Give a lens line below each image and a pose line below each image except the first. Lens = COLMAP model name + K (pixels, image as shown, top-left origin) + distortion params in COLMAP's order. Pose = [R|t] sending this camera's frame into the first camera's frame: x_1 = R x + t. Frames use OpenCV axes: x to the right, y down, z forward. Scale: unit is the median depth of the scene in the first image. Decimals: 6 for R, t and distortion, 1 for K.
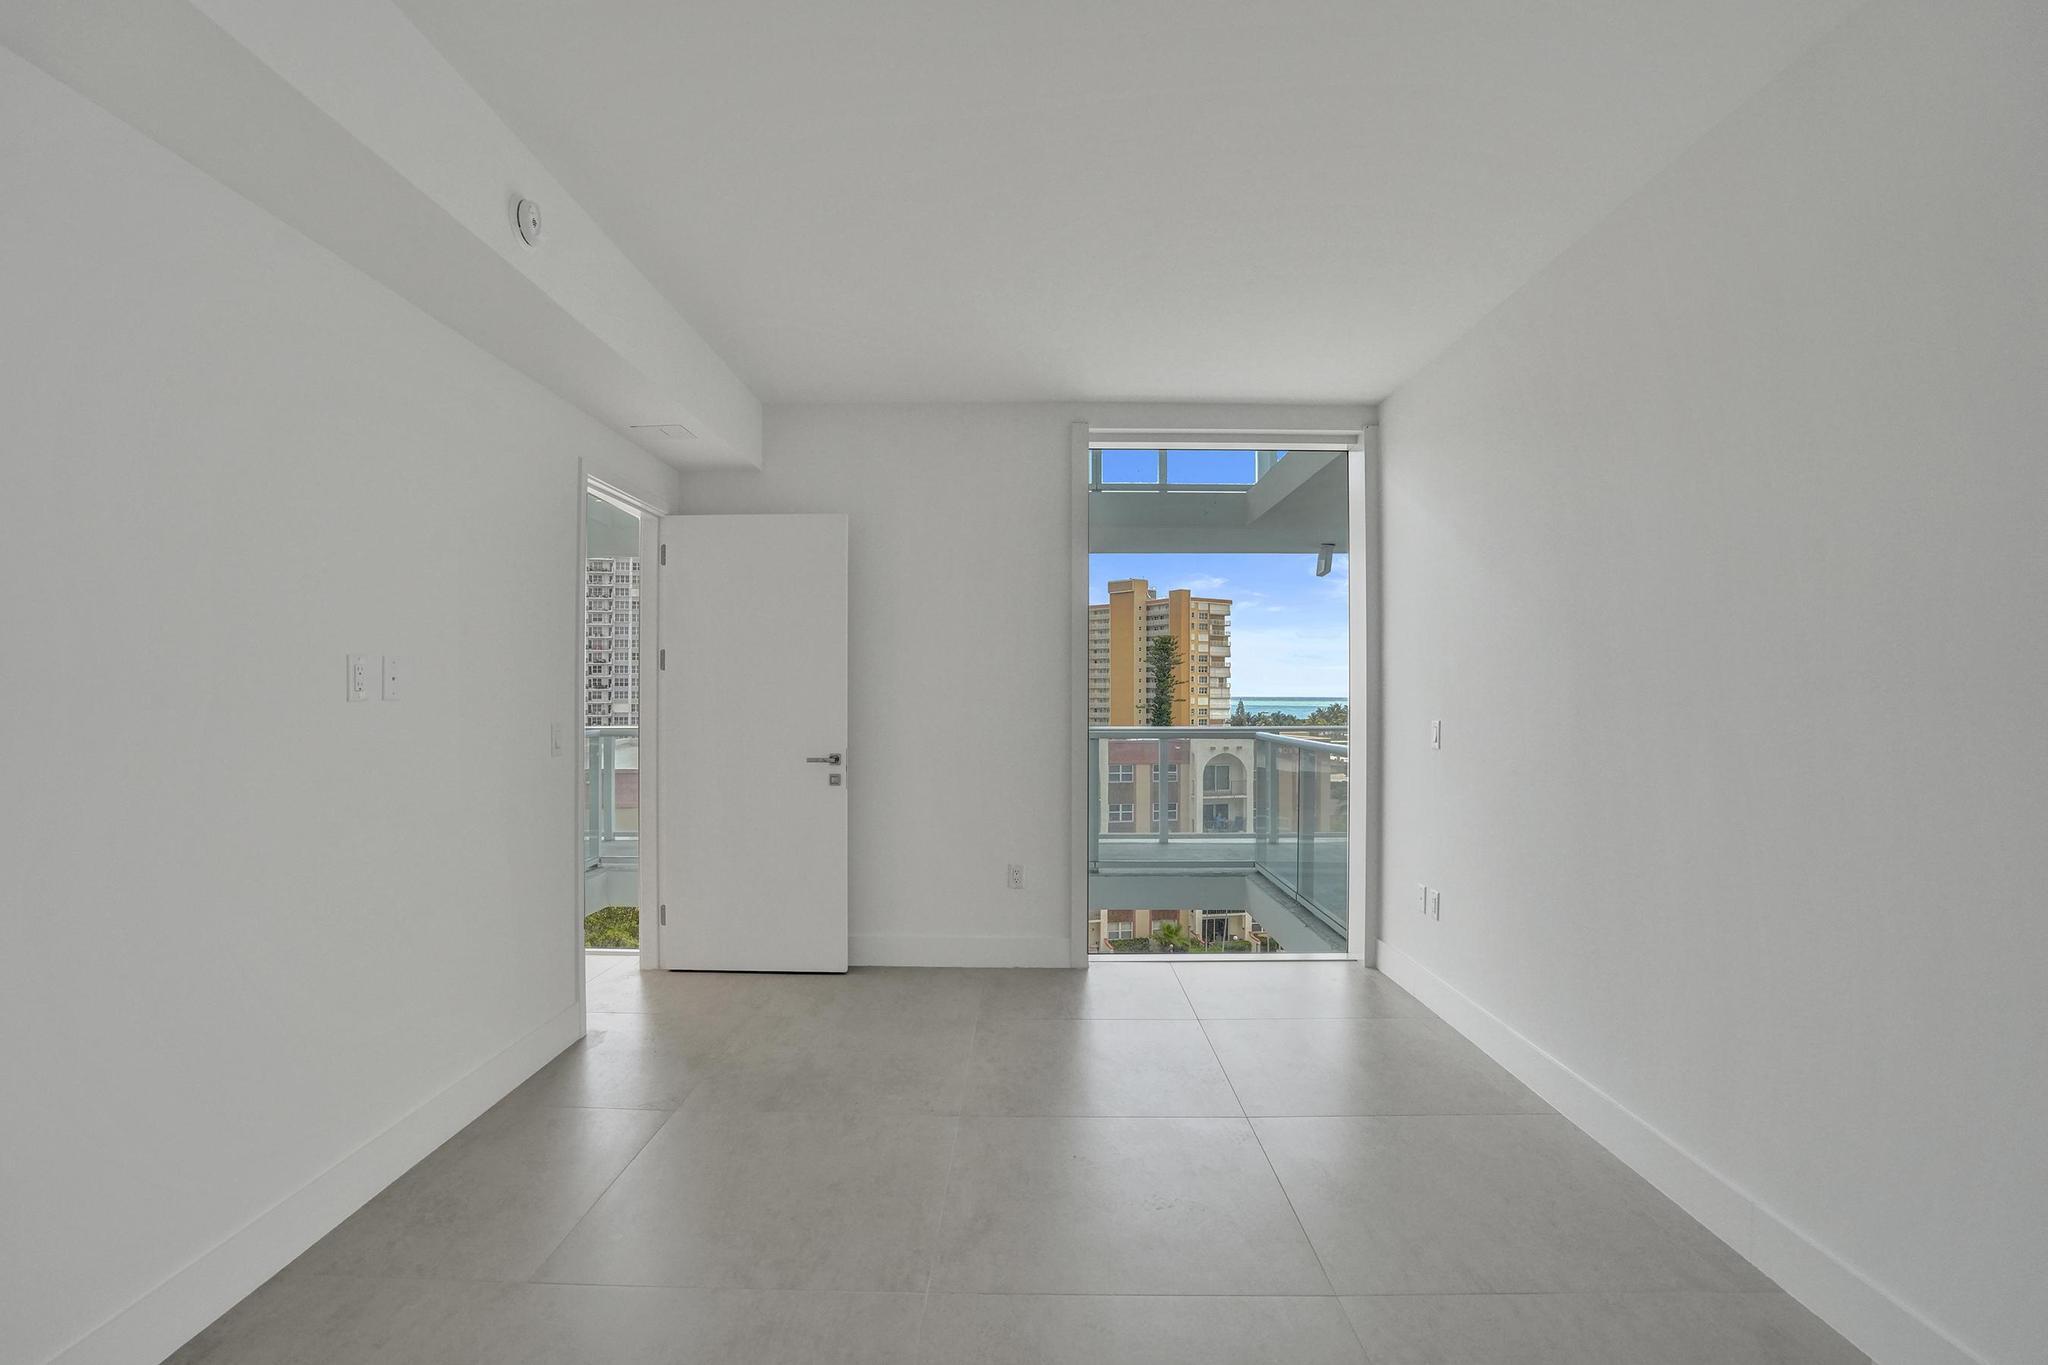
lens RADIAL K [[954.0, 0, 1027.3], [0, 954.0, 678.9], [0, 0, 1]] dist [-0.072647, 0.026705]
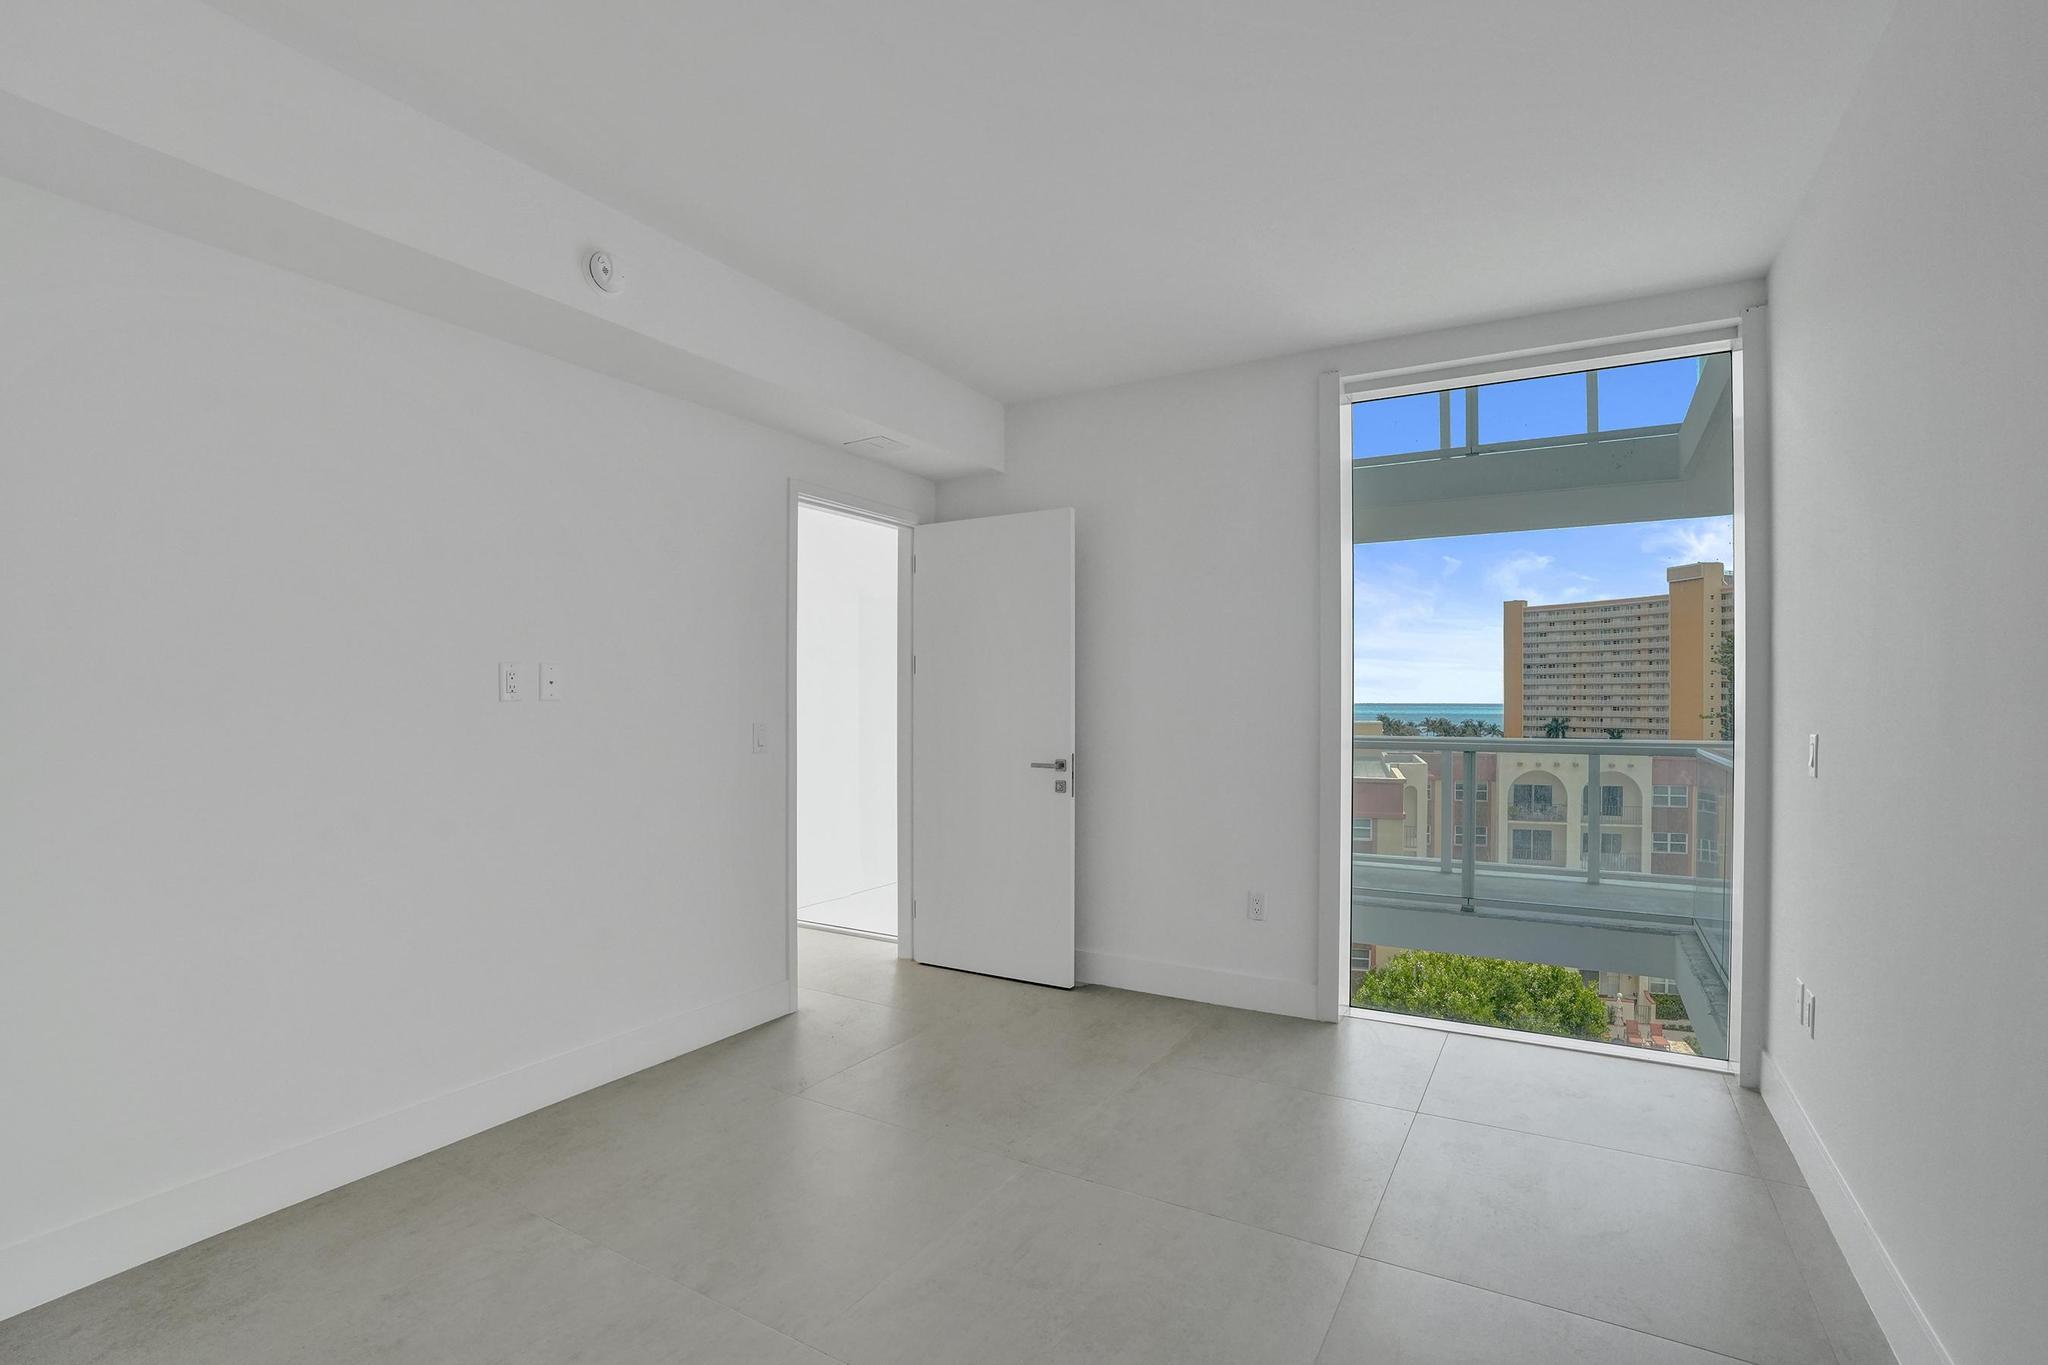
lens RADIAL K [[954.7, 0, 1024.8], [0, 954.7, 696.6], [0, 0, 1]] dist [-0.066829, 0.024970]
pose [[0.864994, -0.003175, -0.501771, 0.148486], [0.008407, 0.999931, 0.008165, 0.004313], [0.501711, -0.011281, 0.864962, 0.089333]]
